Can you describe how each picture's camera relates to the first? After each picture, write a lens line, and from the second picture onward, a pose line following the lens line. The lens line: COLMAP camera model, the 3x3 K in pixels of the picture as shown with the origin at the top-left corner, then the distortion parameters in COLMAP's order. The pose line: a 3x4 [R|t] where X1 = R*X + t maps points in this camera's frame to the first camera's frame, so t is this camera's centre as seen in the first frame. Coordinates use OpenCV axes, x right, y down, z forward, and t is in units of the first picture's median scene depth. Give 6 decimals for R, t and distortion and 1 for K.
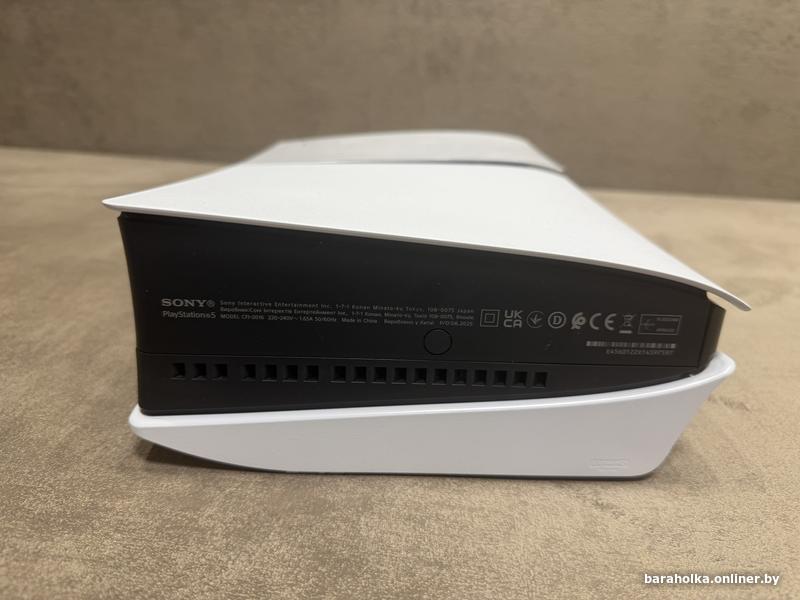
lens RADIAL K [[558.8, 0, 400.0], [0, 558.8, 300.0], [0, 0, 1]] dist [-0.066572, 0.024274]
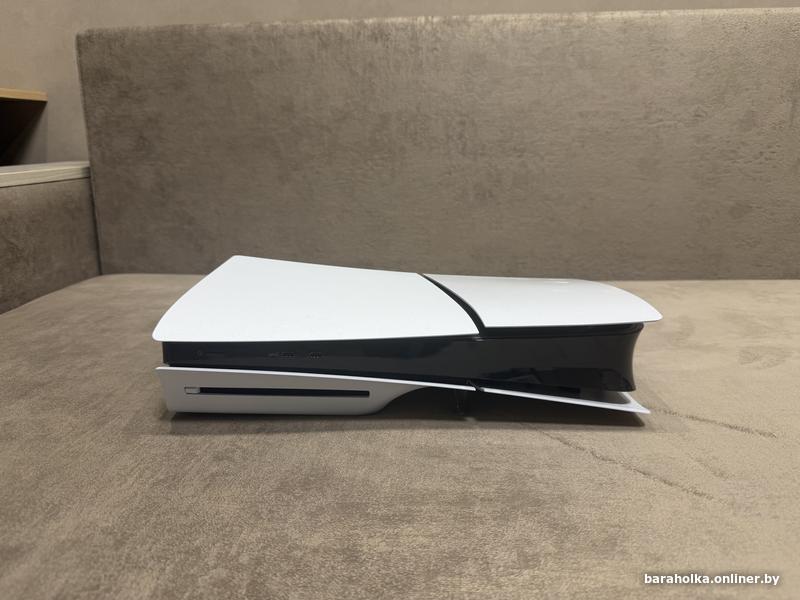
lens RADIAL K [[552.3, 0, 400.0], [0, 552.3, 300.0], [0, 0, 1]] dist [0.002410, -0.021717]
pose [[0.998160, -0.059351, 0.012432, -0.160506], [0.060536, 0.987252, -0.147202, -0.005477], [-0.003537, 0.147683, 0.989028, -0.226093]]
